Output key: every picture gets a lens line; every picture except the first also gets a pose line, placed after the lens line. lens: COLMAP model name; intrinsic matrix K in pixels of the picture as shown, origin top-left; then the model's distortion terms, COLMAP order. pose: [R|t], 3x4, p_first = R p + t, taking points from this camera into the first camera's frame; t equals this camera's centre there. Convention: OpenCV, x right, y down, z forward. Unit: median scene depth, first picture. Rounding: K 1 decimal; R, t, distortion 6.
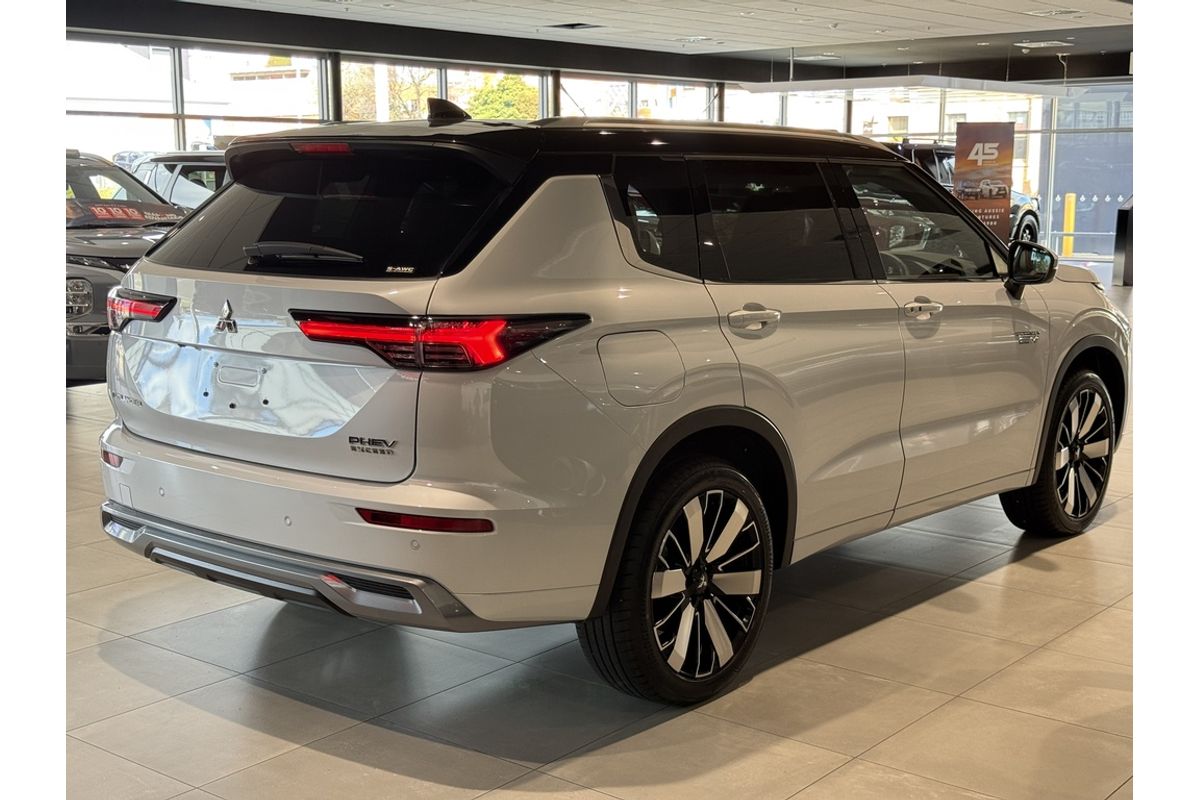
lens RADIAL K [[1558.3, 0, 604.2], [0, 1558.3, 398.5], [0, 0, 1]] dist [0.136957, 0.000000]
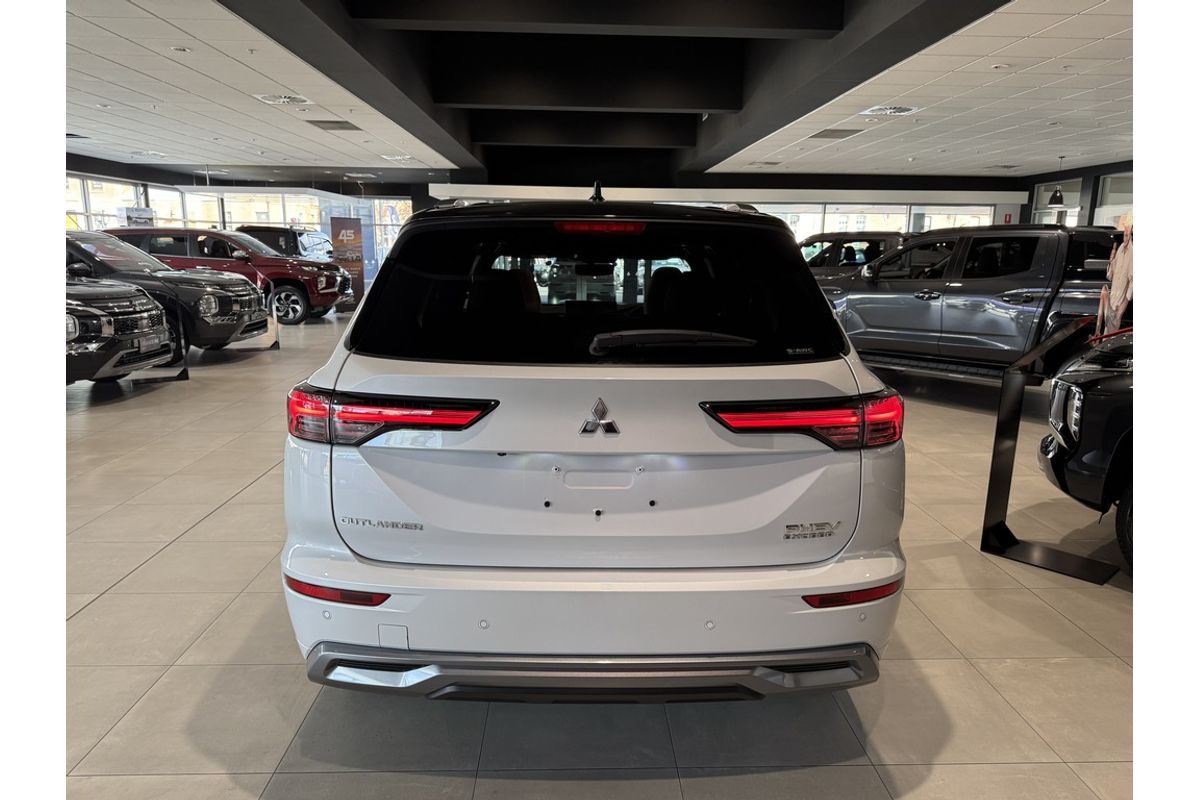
lens RADIAL K [[772.2, 0, 600.4], [0, 772.2, 403.9], [0, 0, 1]] dist [0.019638, -0.023342]
pose [[0.740629, -0.124918, 0.660199, -0.521666], [0.085974, 0.992108, 0.091272, -0.098567], [-0.666391, -0.010839, 0.745524, 0.672607]]
